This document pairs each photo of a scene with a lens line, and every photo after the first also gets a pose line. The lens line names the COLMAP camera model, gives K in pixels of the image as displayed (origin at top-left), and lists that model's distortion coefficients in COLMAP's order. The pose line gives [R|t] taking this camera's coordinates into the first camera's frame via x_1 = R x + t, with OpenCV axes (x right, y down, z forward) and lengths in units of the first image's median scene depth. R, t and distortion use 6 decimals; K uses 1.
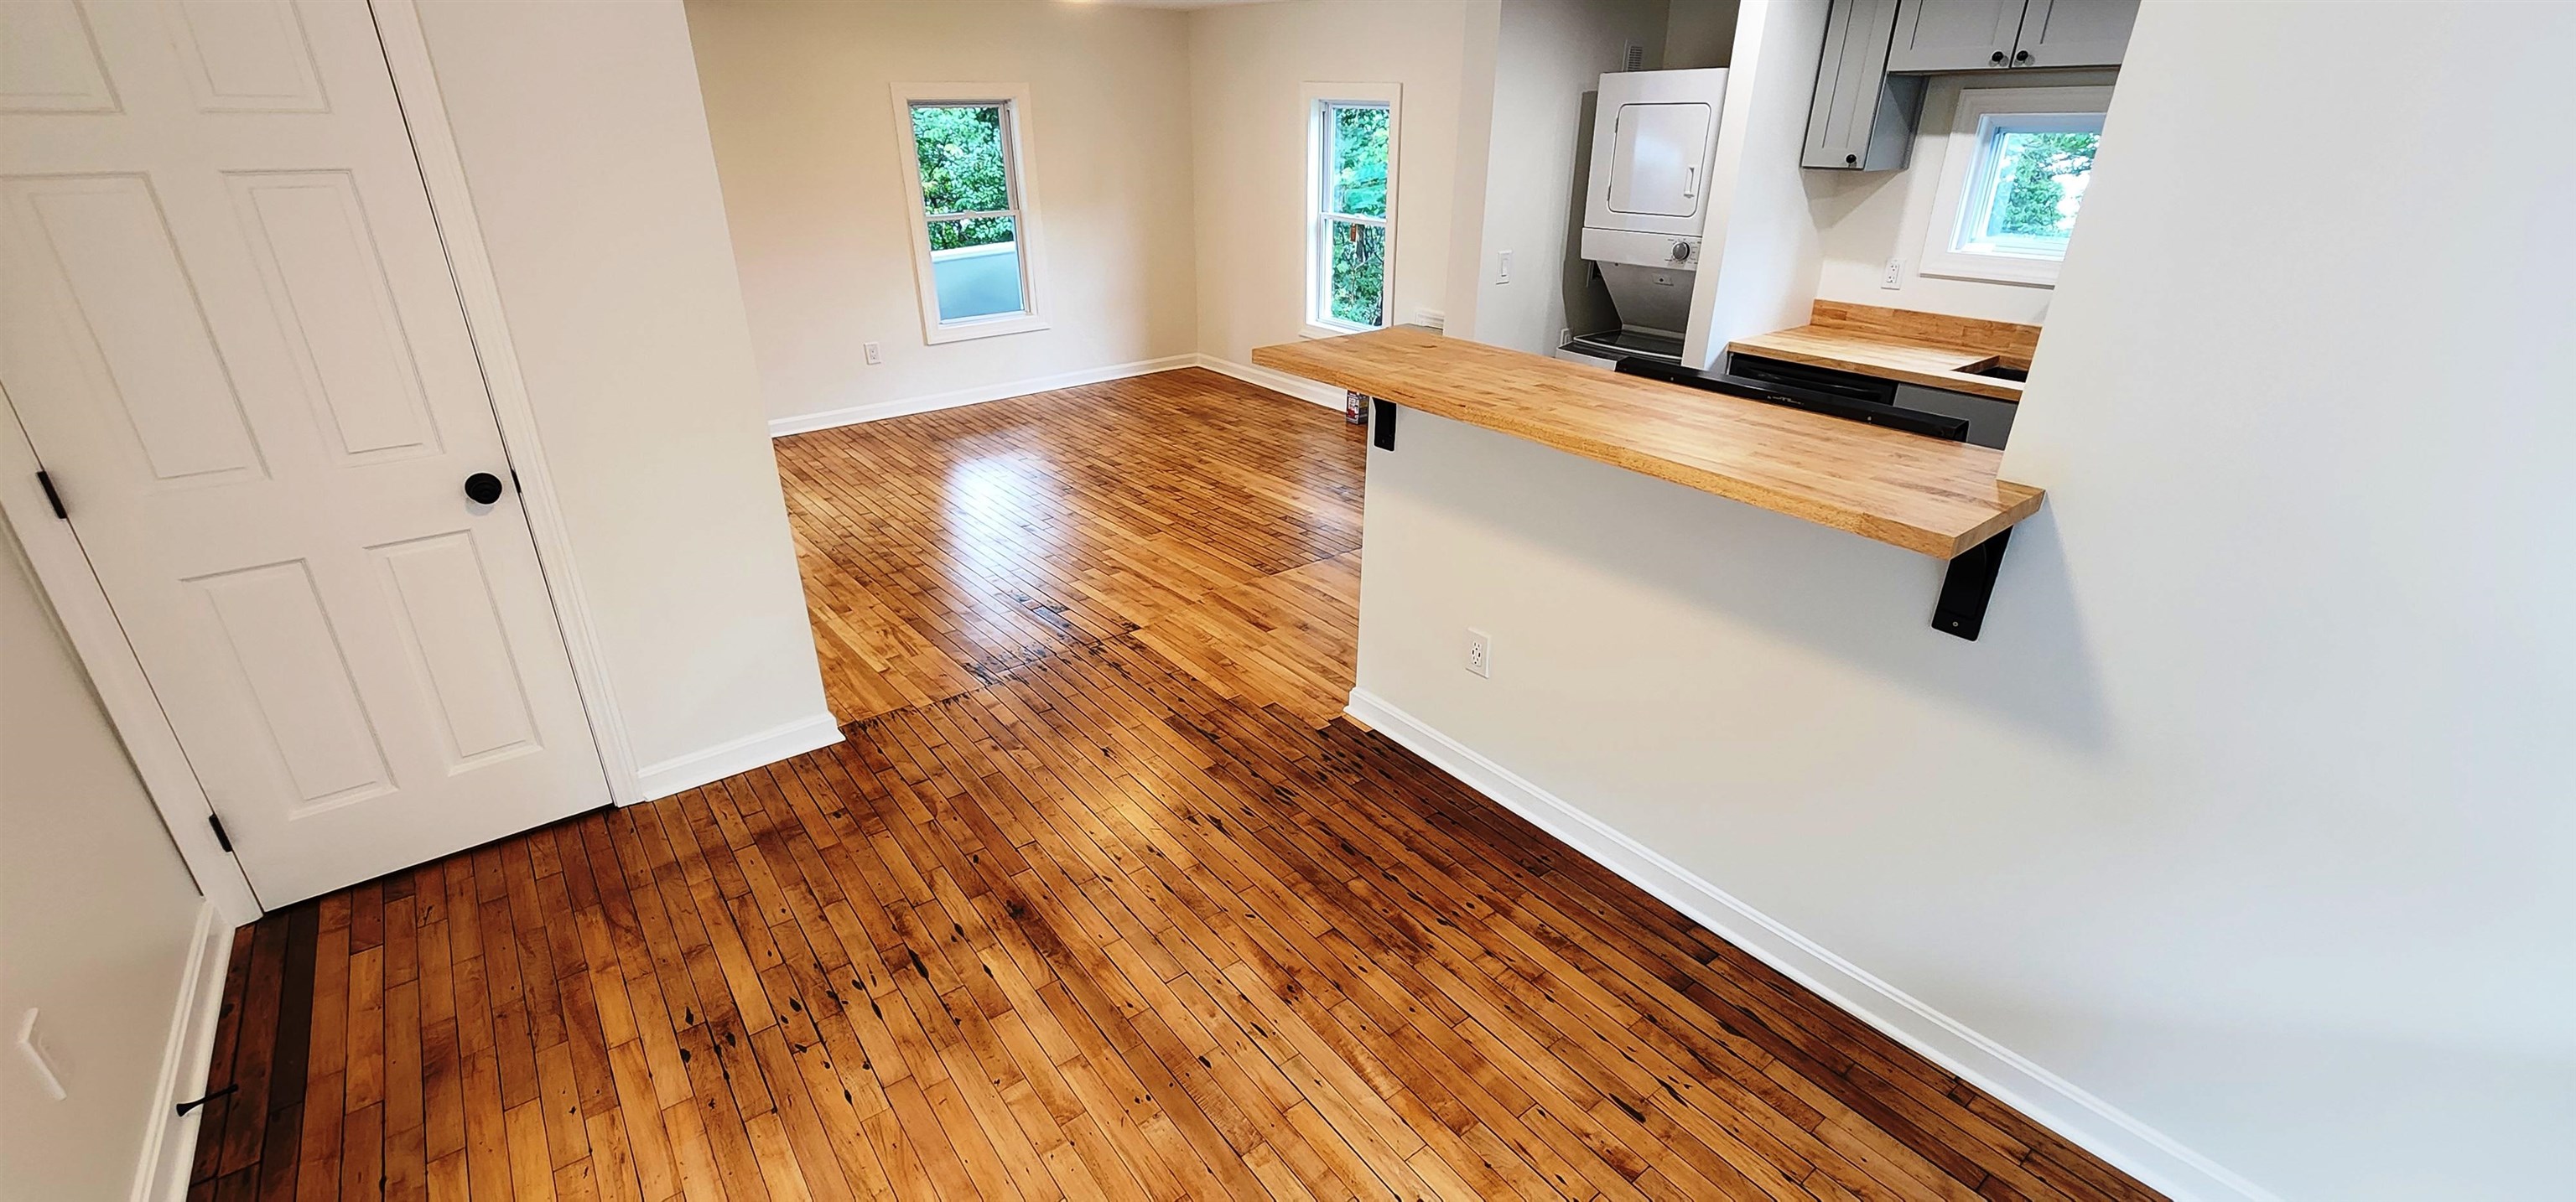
lens RADIAL K [[1052.7, 0, 1274.4], [0, 1052.7, 611.1], [0, 0, 1]] dist [-0.002172, -0.000551]
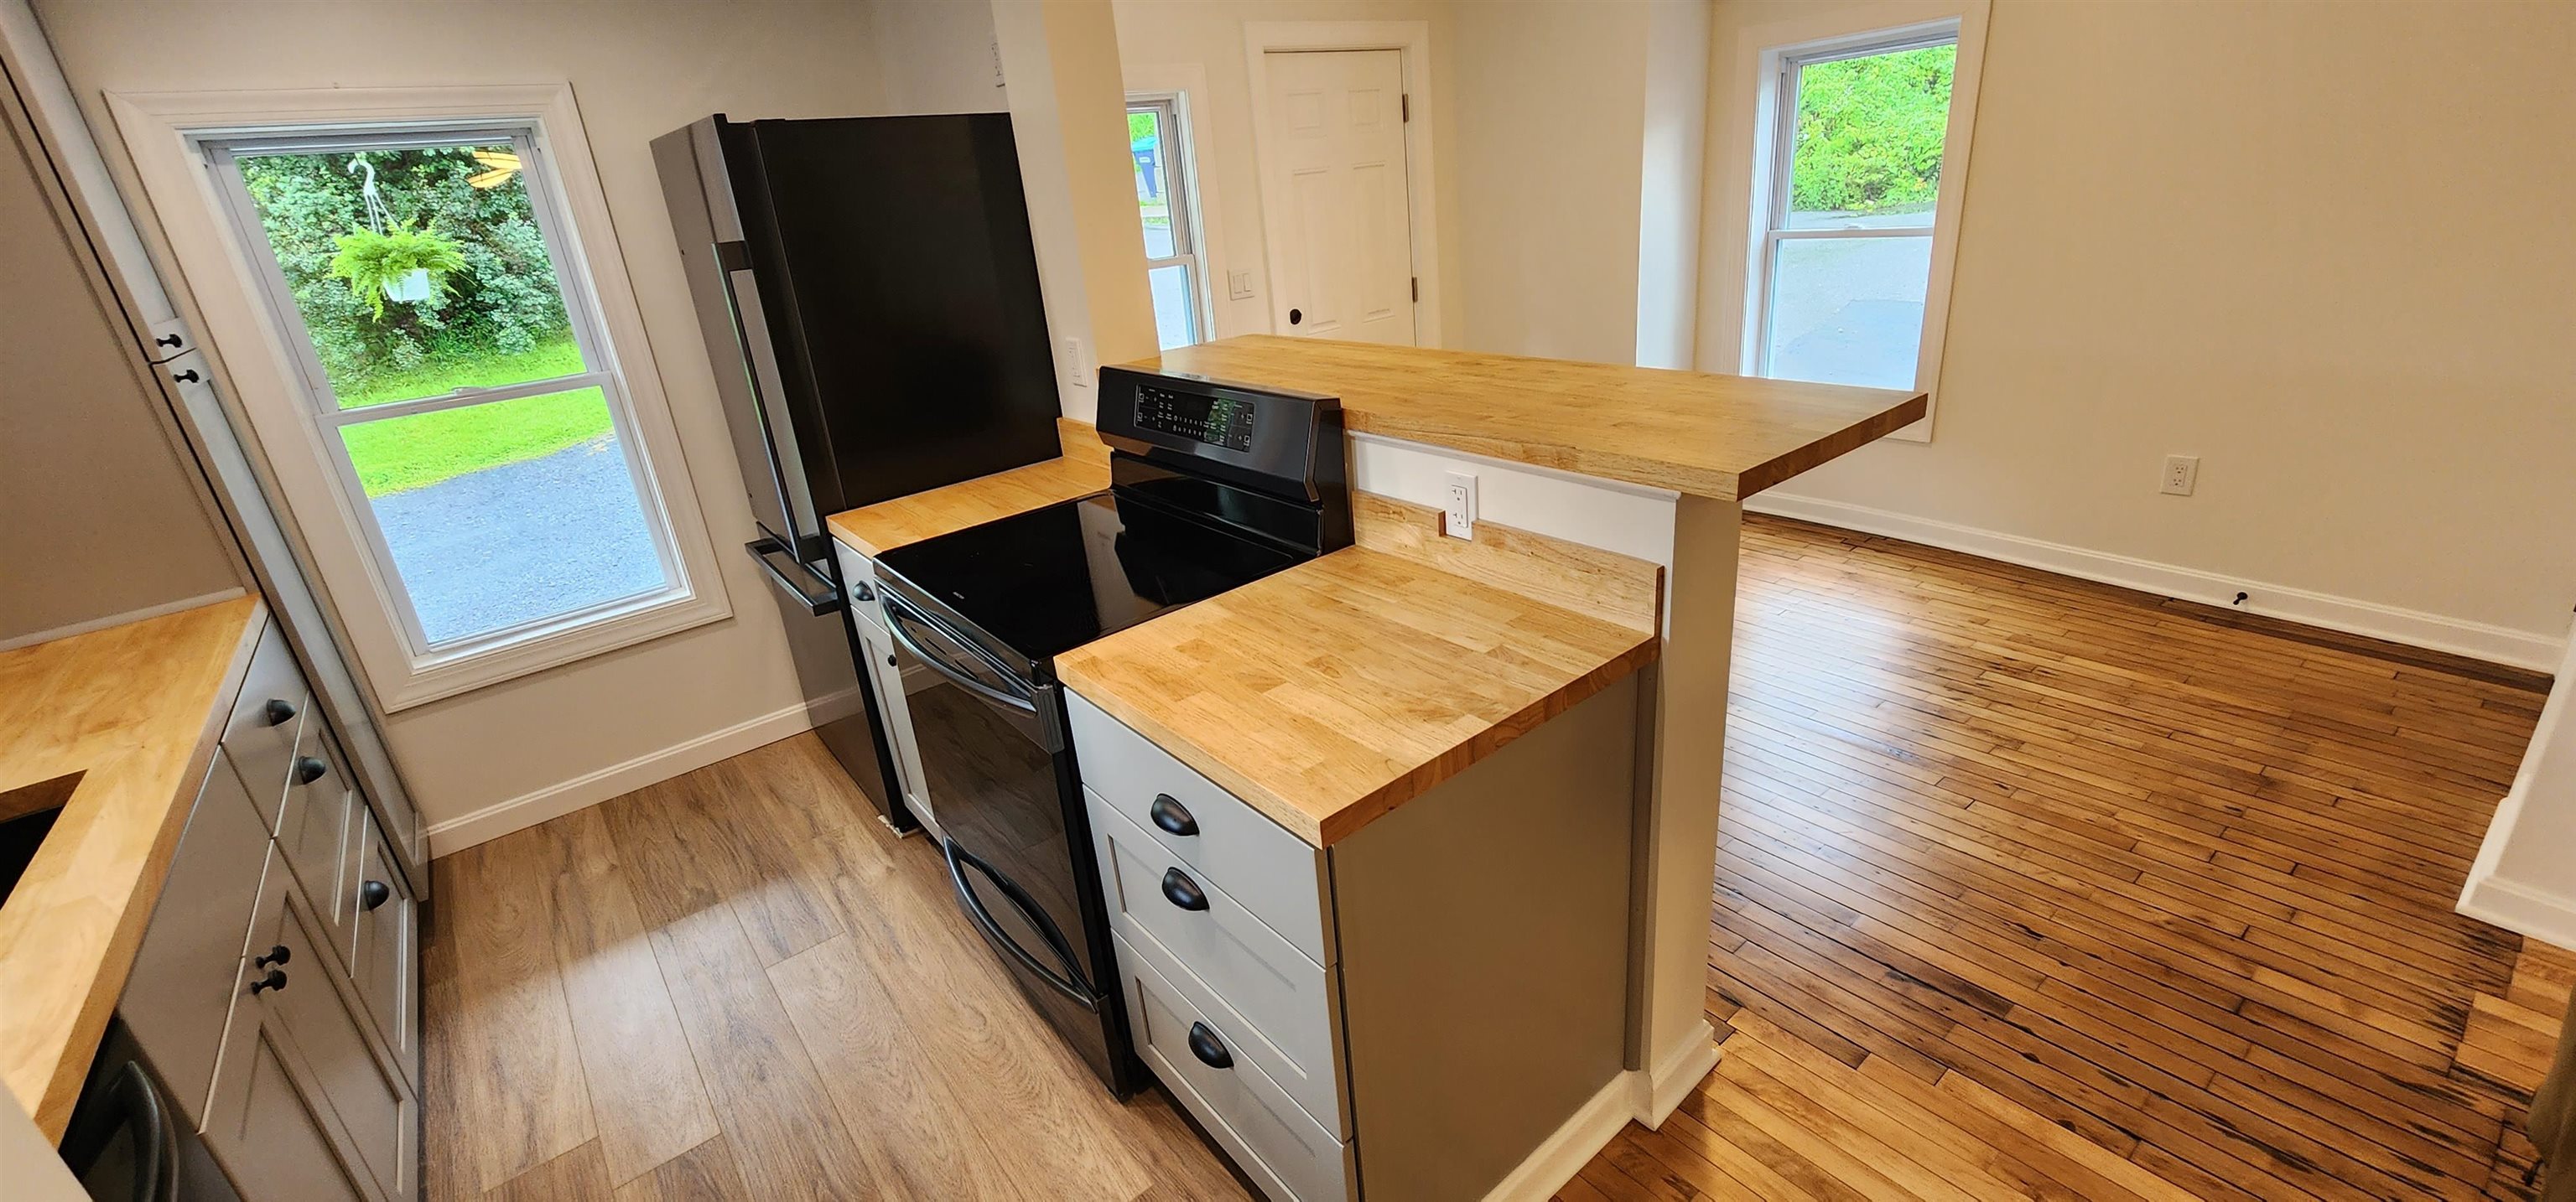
lens RADIAL K [[1067.4, 0, 1289.3], [0, 1067.4, 596.4], [0, 0, 1]] dist [-0.001755, -0.000340]
pose [[-0.995985, 0.086681, 0.022357, 0.298041], [0.075583, 0.680478, 0.728860, -0.582038], [0.047965, 0.727623, -0.684298, 1.359447]]
